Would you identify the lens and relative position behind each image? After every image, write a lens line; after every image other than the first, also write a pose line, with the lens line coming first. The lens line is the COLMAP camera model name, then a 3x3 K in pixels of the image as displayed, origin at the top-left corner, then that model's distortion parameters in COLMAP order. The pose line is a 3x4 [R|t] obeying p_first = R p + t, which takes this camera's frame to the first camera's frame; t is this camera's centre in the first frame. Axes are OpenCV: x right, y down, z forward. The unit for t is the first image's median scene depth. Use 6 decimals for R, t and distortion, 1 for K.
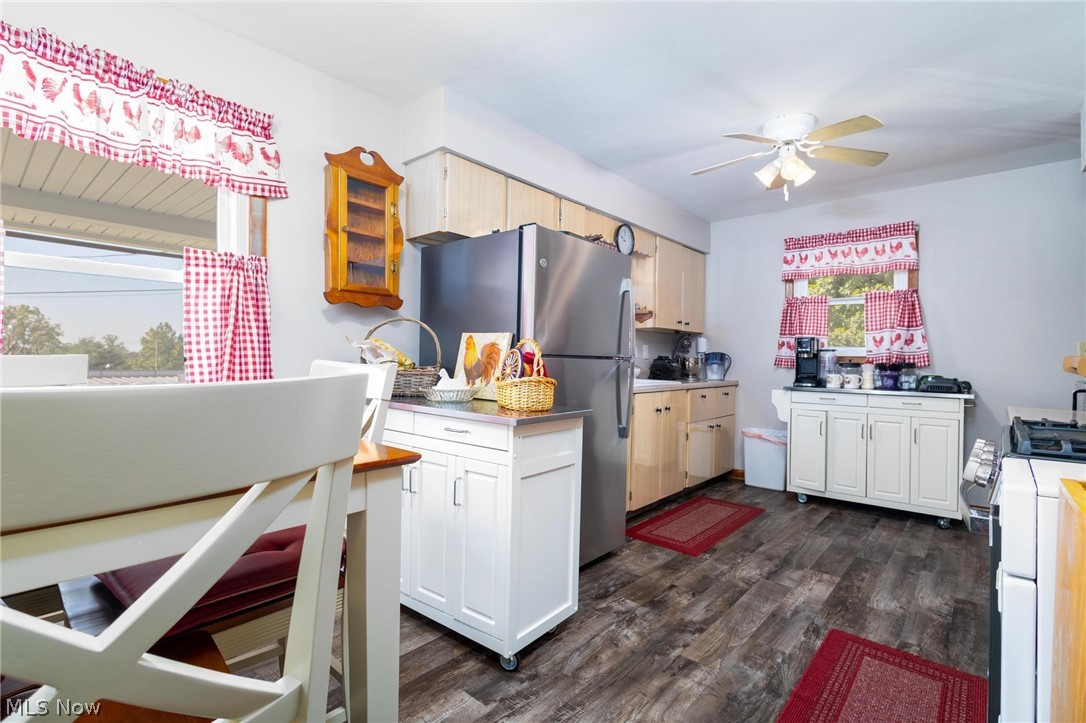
lens RADIAL K [[500.2, 0, 543.0], [0, 500.2, 361.5], [0, 0, 1]] dist [-0.000592, -0.000234]
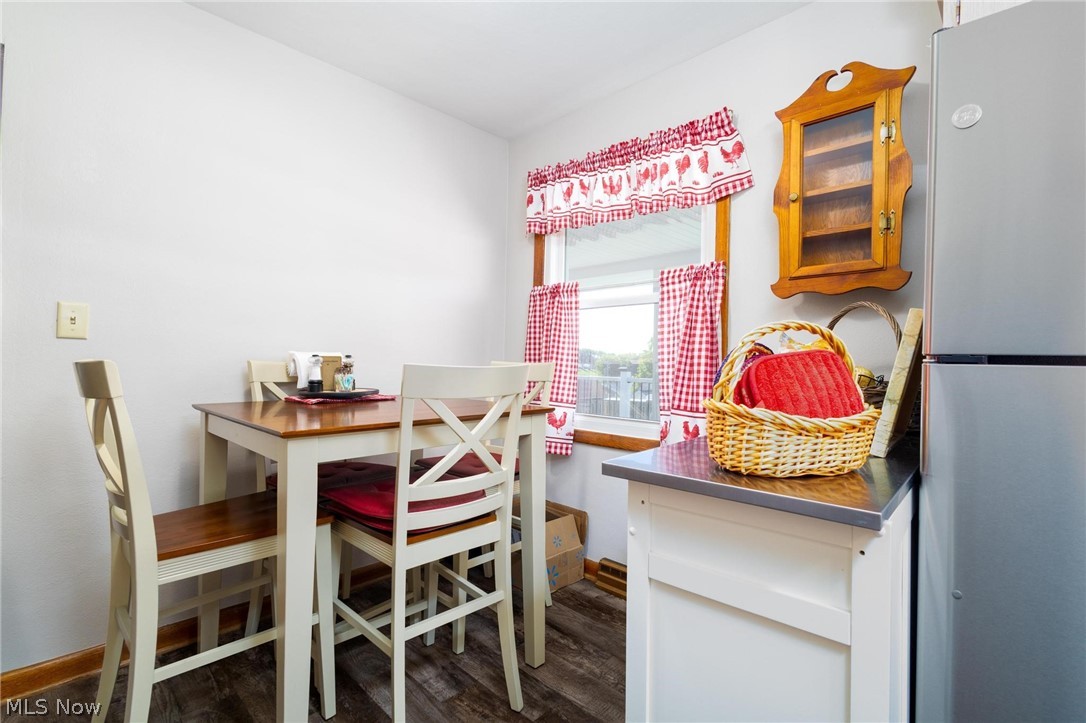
lens RADIAL K [[499.6, 0, 543.0], [0, 499.6, 361.5], [0, 0, 1]] dist [0.009628, -0.000085]
pose [[-0.050298, -0.015734, -0.998610, 0.246980], [-0.021526, 0.999661, -0.014666, 0.003013], [0.998502, 0.020759, -0.050619, 0.427056]]
